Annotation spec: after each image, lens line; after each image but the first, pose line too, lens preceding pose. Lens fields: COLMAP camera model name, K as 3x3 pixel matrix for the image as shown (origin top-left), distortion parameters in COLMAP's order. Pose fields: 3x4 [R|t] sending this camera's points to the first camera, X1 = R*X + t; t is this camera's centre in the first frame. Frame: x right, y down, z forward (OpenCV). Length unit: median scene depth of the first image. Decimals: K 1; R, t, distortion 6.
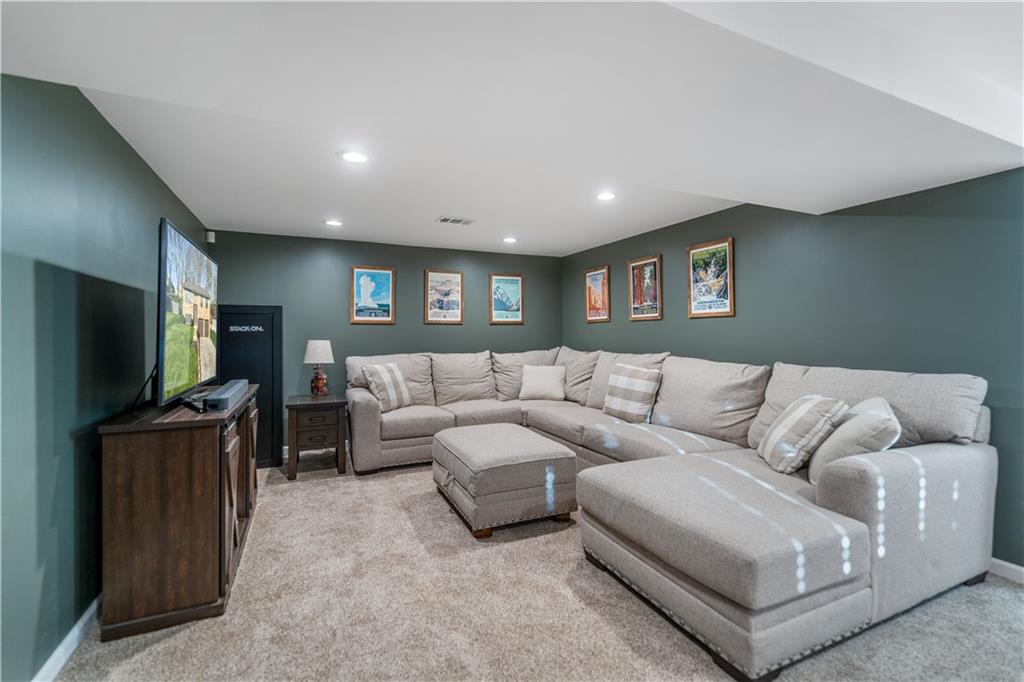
lens RADIAL K [[448.5, 0, 508.2], [0, 448.5, 333.2], [0, 0, 1]] dist [0.001257, -0.000012]
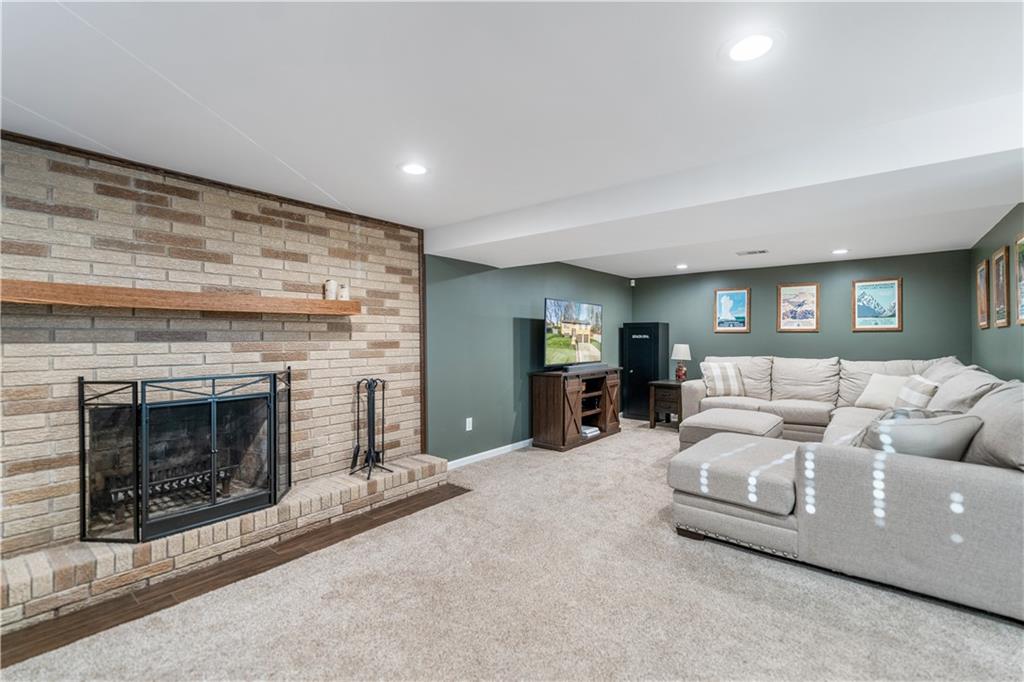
lens RADIAL K [[431.4, 0, 511.1], [0, 431.4, 339.0], [0, 0, 1]] dist [0.000712, 0.000034]
pose [[0.437899, 0.006502, -0.899000, 0.620059], [-0.002699, 0.999979, 0.005918, -0.008642], [0.899020, -0.000165, 0.437908, -0.138648]]
